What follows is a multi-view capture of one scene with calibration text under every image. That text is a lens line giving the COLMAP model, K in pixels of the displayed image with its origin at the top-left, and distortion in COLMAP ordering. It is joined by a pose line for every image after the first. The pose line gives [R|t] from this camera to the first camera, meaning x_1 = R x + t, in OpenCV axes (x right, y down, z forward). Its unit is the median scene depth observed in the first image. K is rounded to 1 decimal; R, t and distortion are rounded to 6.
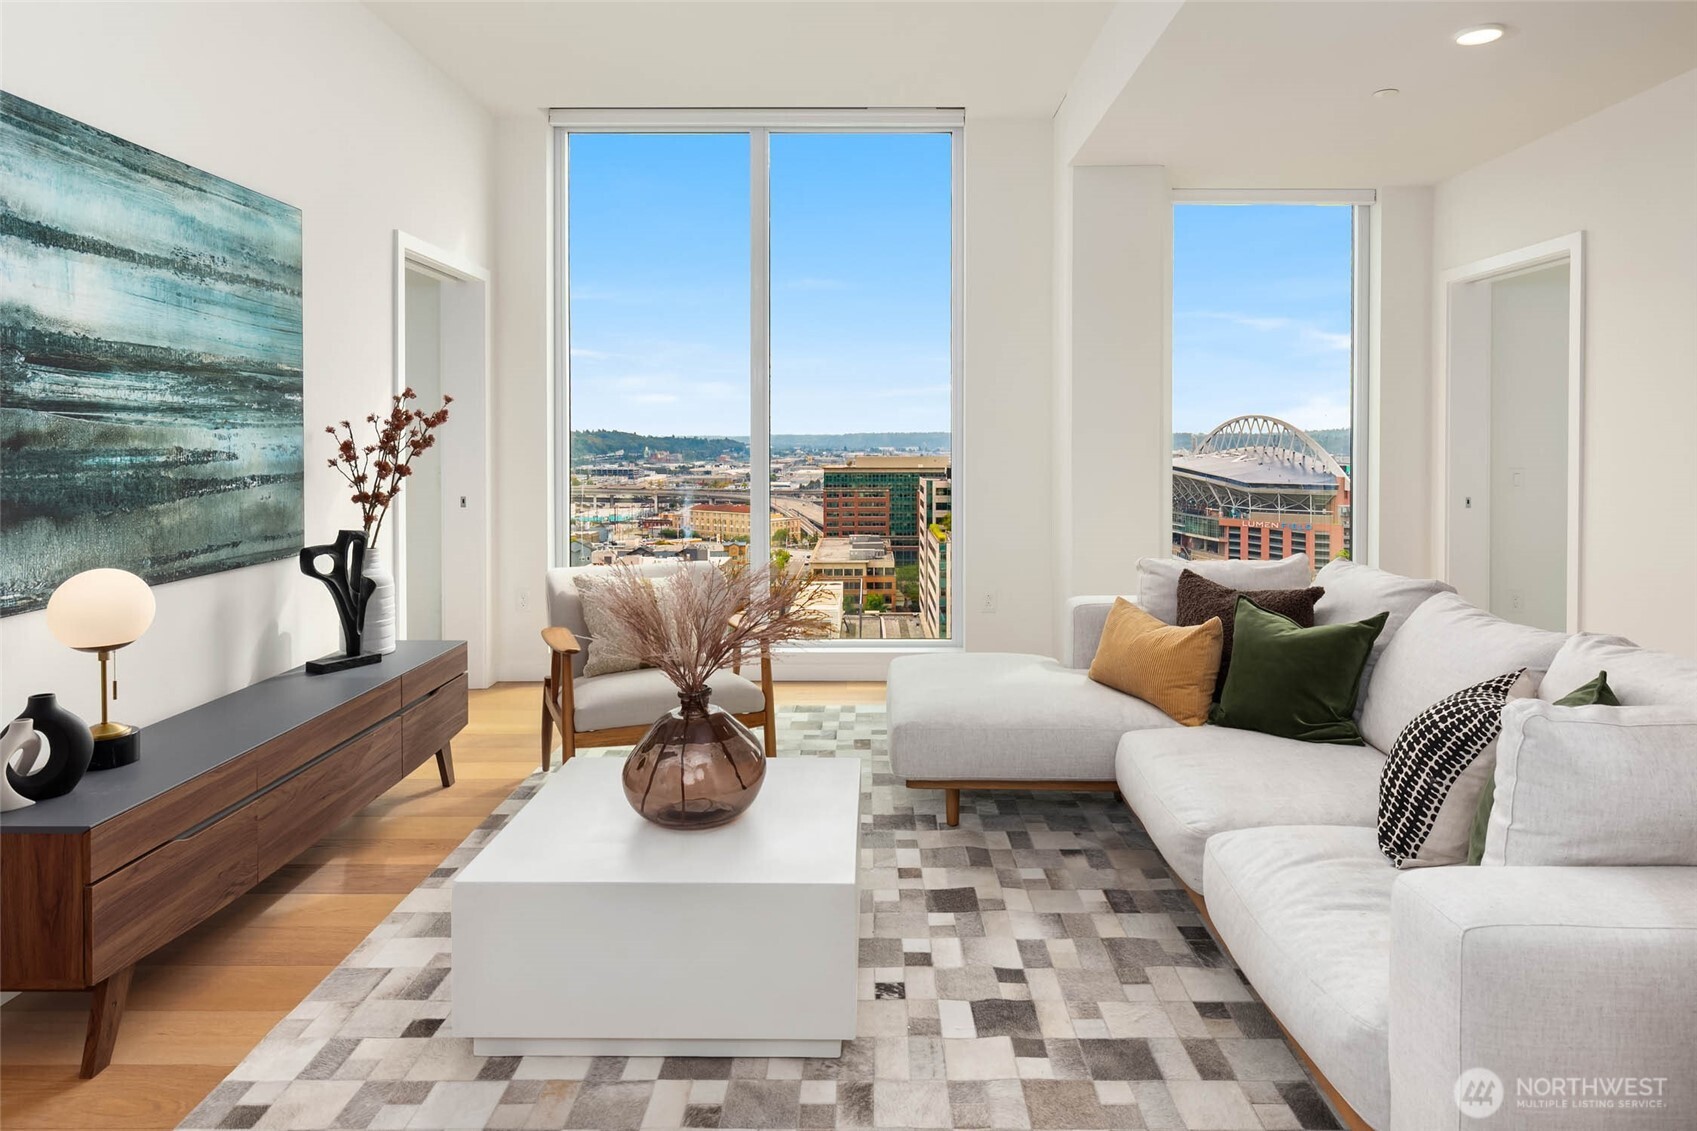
lens RADIAL K [[1028.8, 0, 874.7], [0, 1028.8, 447.6], [0, 0, 1]] dist [-0.001366, 0.006297]
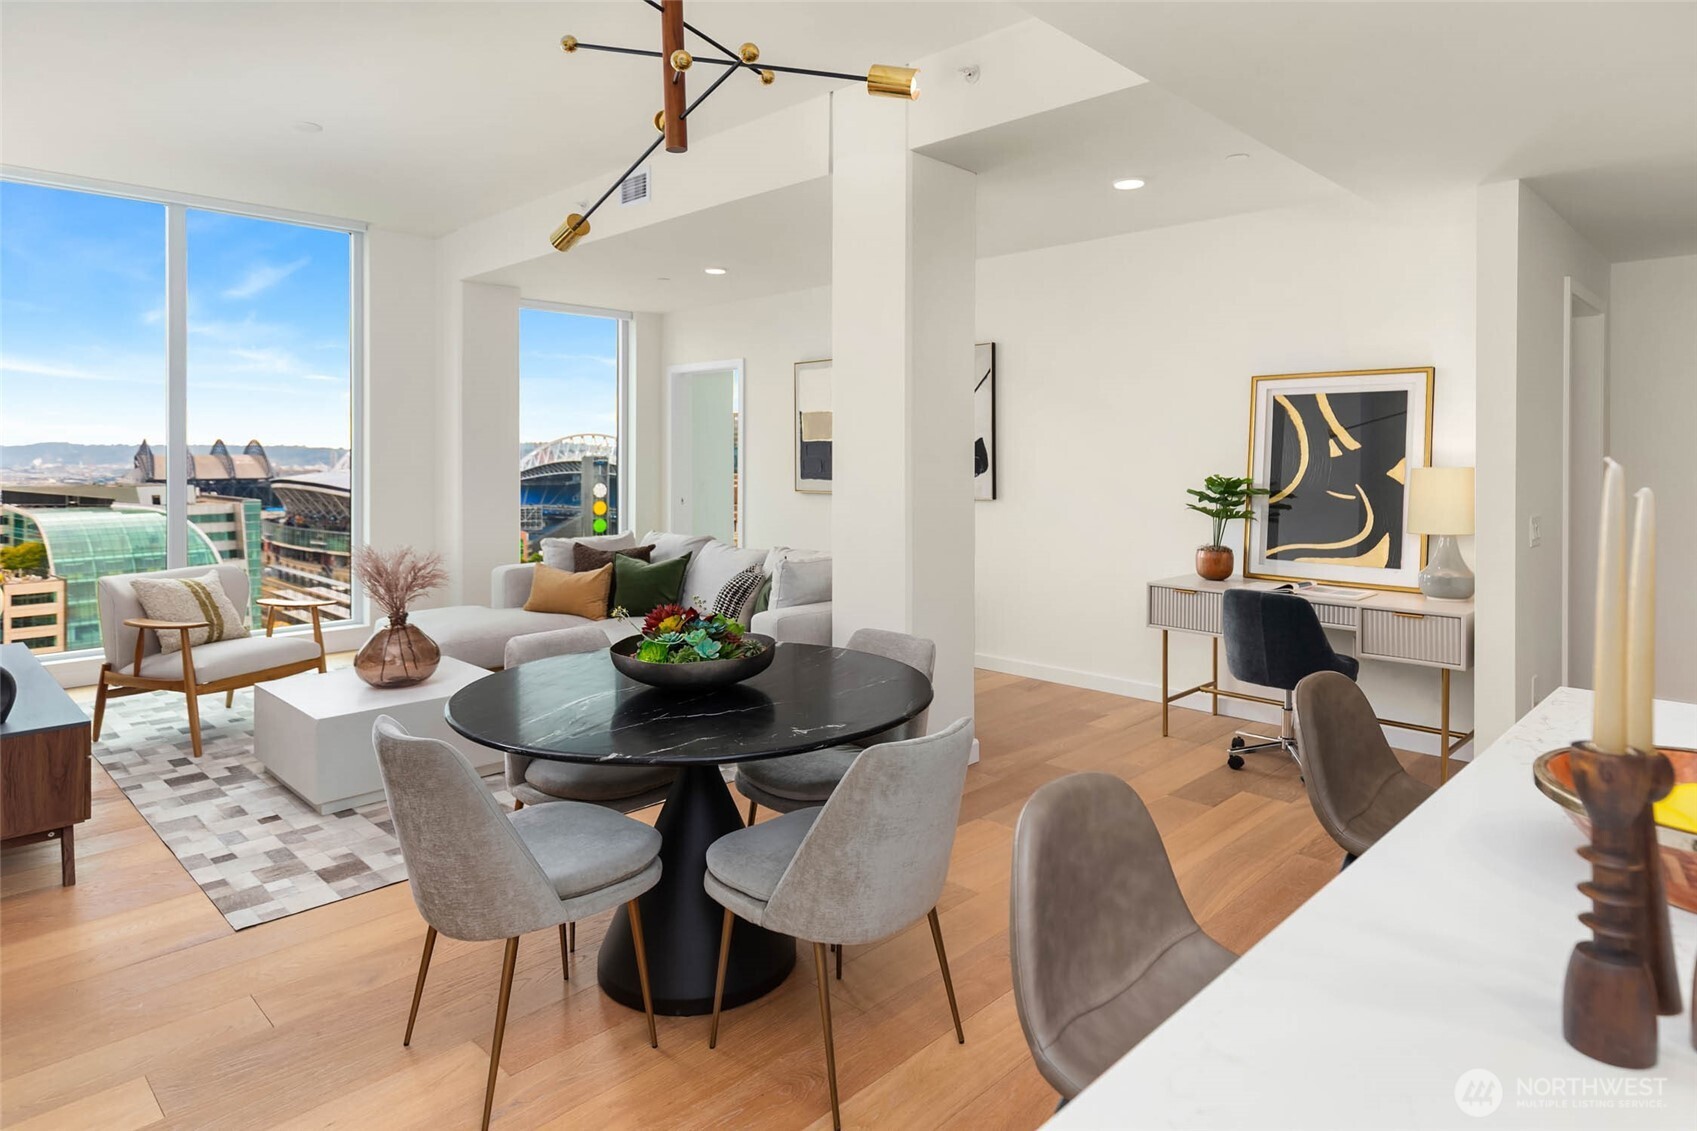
lens RADIAL K [[991.4, 0, 834.5], [0, 991.4, 452.7], [0, 0, 1]] dist [0.021491, -0.000028]
pose [[0.717168, 0.000045, 0.696900, -0.681540], [0.006177, 0.999960, -0.006421, -0.026706], [-0.696873, 0.008910, 0.717140, -0.640843]]
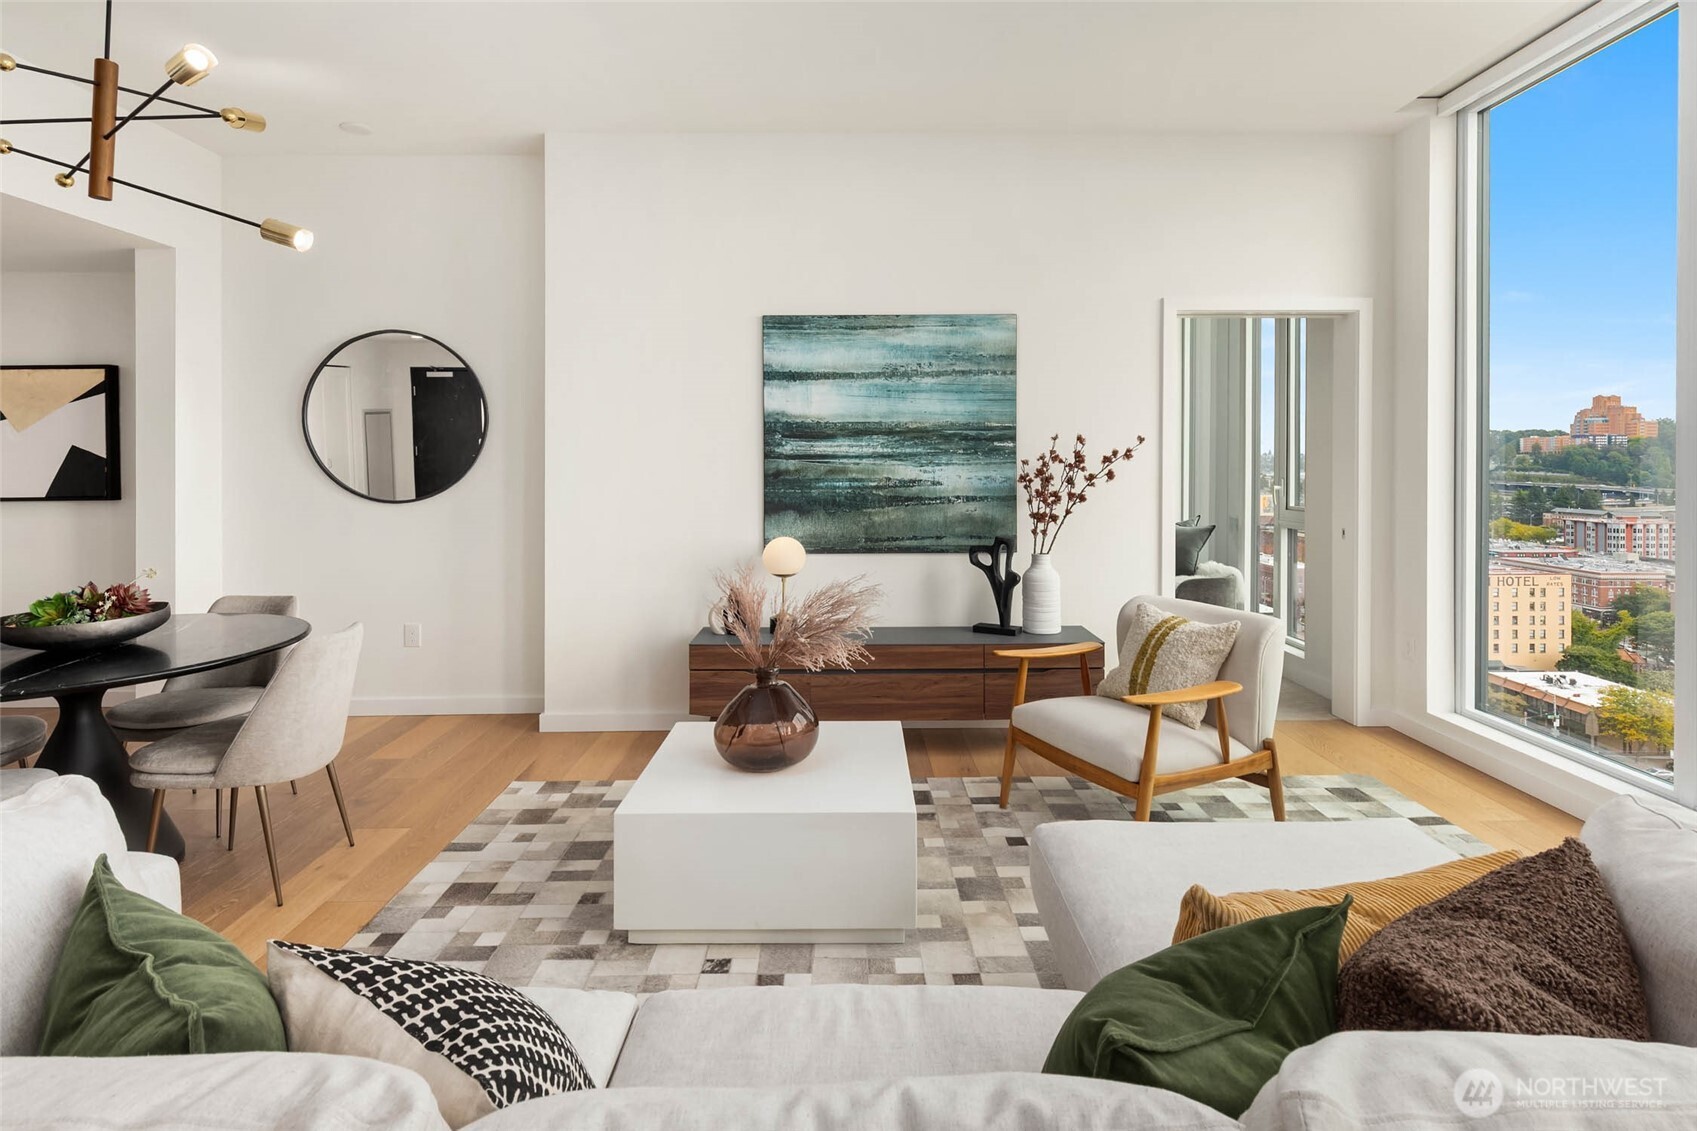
lens RADIAL K [[840.2, 0, 850.3], [0, 840.2, 472.4], [0, 0, 1]] dist [0.000915, -0.000357]
pose [[0.011033, 0.008992, -0.999899, 0.730500], [-0.005636, 0.999944, 0.008930, -0.020712], [0.999923, 0.005537, 0.011083, 0.880662]]
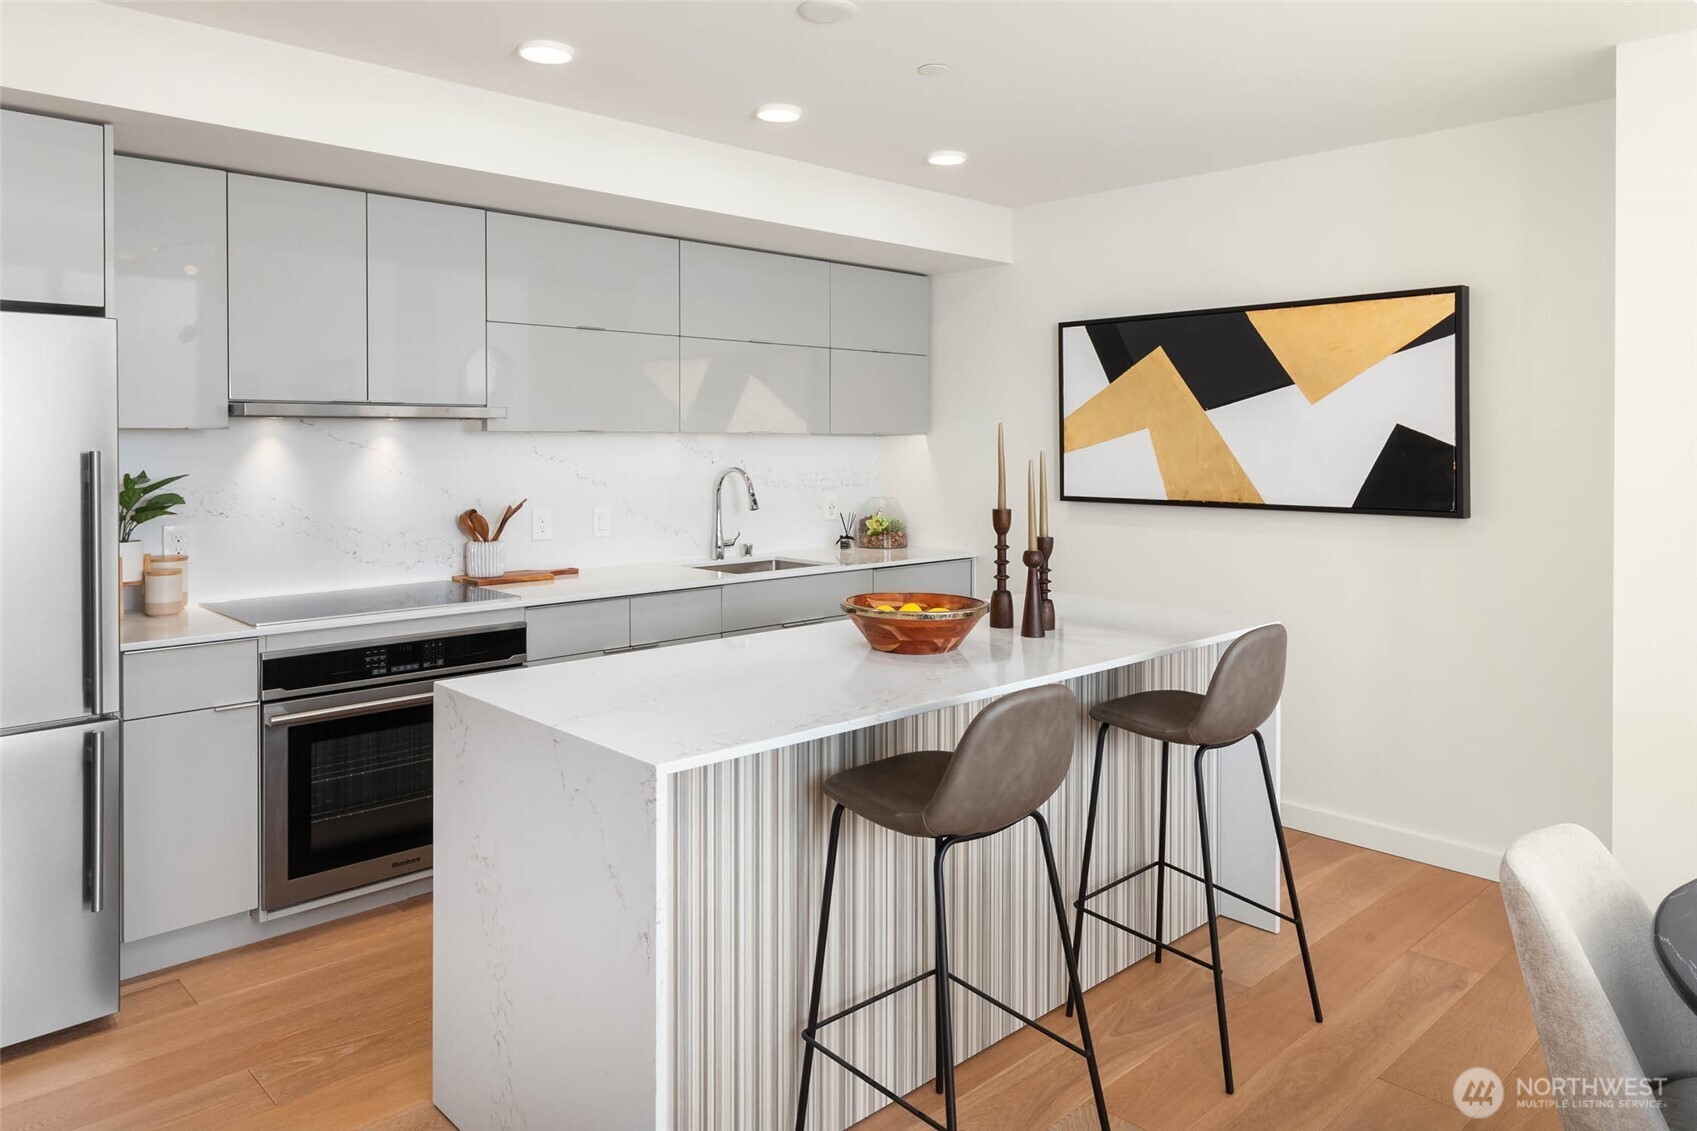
lens RADIAL K [[1111.2, 0, 876.1], [0, 1111.2, 447.6], [0, 0, 1]] dist [0.009592, -0.008929]
pose [[-0.716084, 0.007441, -0.697974, 0.464433], [-0.007760, 0.999797, 0.018620, -0.039991], [0.697971, 0.018750, -0.715881, -0.022689]]
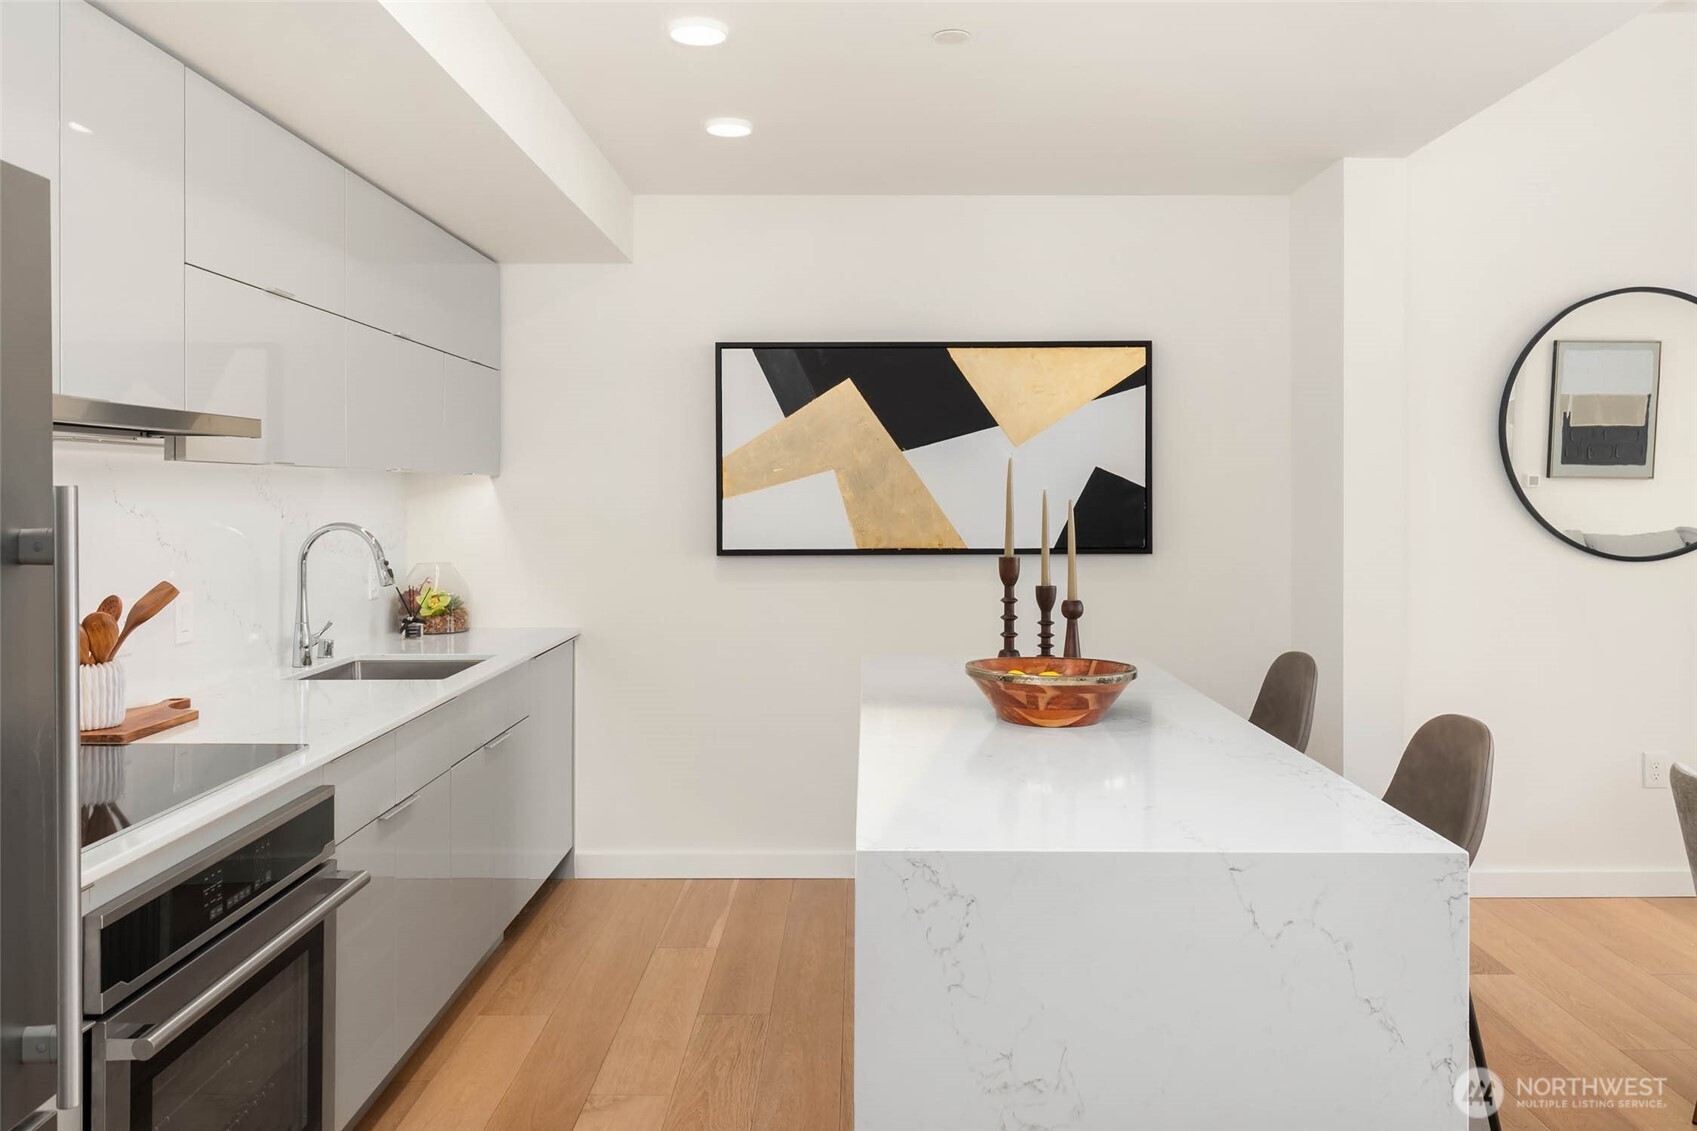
lens RADIAL K [[1295.7, 0, 844.7], [0, 1295.7, 505.9], [0, 0, 1]] dist [0.019486, -0.019190]
pose [[-0.013441, 0.012755, -0.999828, 0.699512], [-0.011405, 0.999852, 0.012908, -0.019154], [0.999845, 0.011577, -0.013294, -0.761373]]
